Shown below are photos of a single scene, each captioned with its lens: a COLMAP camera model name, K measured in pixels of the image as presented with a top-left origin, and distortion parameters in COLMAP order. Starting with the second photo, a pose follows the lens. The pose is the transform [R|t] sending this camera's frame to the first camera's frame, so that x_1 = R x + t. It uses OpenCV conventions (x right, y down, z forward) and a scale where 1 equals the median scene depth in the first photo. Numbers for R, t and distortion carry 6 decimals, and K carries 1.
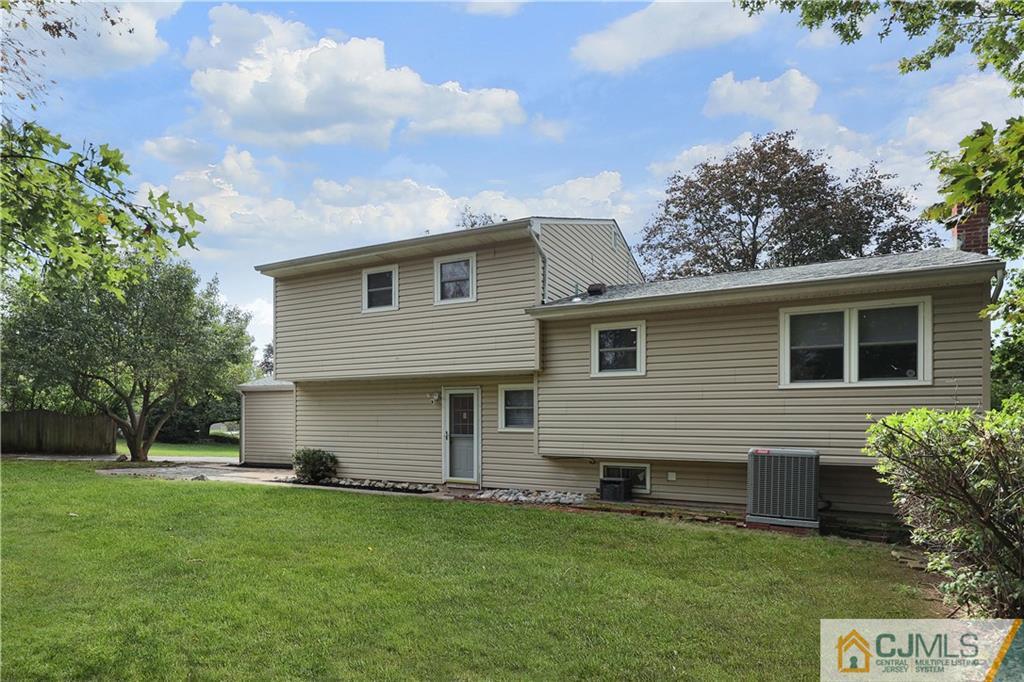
lens RADIAL K [[583.1, 0, 514.4], [0, 583.1, 440.8], [0, 0, 1]] dist [-0.004189, 0.000050]
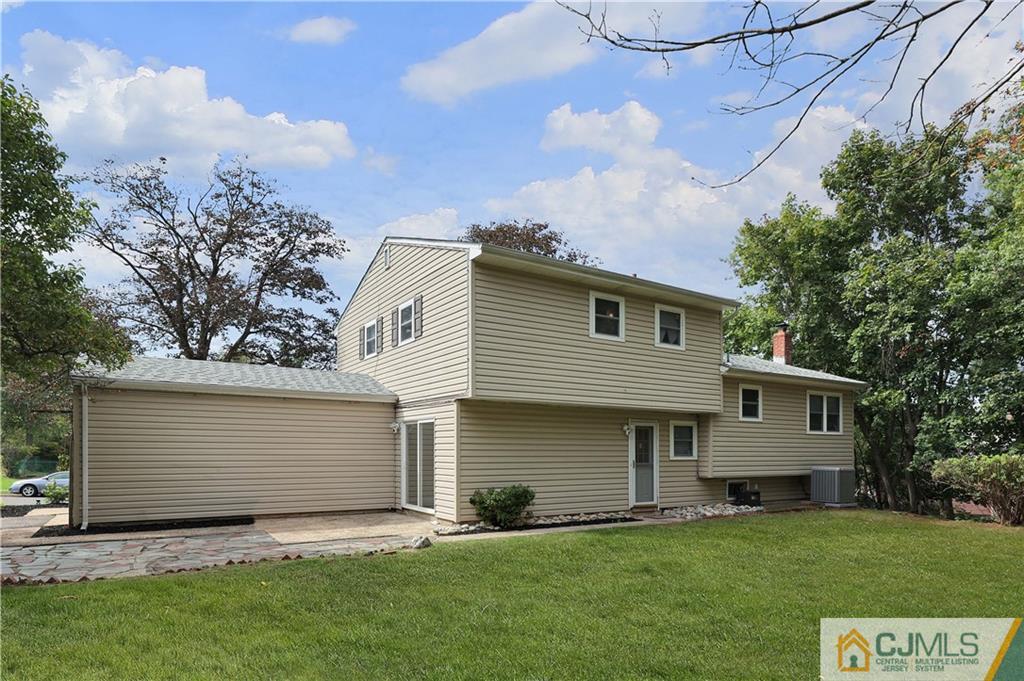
lens RADIAL K [[583.1, 0, 514.4], [0, 583.1, 440.3], [0, 0, 1]] dist [-0.004189, 0.000050]
pose [[0.499858, 0.007570, 0.866074, -1.211879], [0.014725, 0.999743, -0.017237, -0.039752], [-0.865982, 0.021369, 0.499618, 0.681056]]
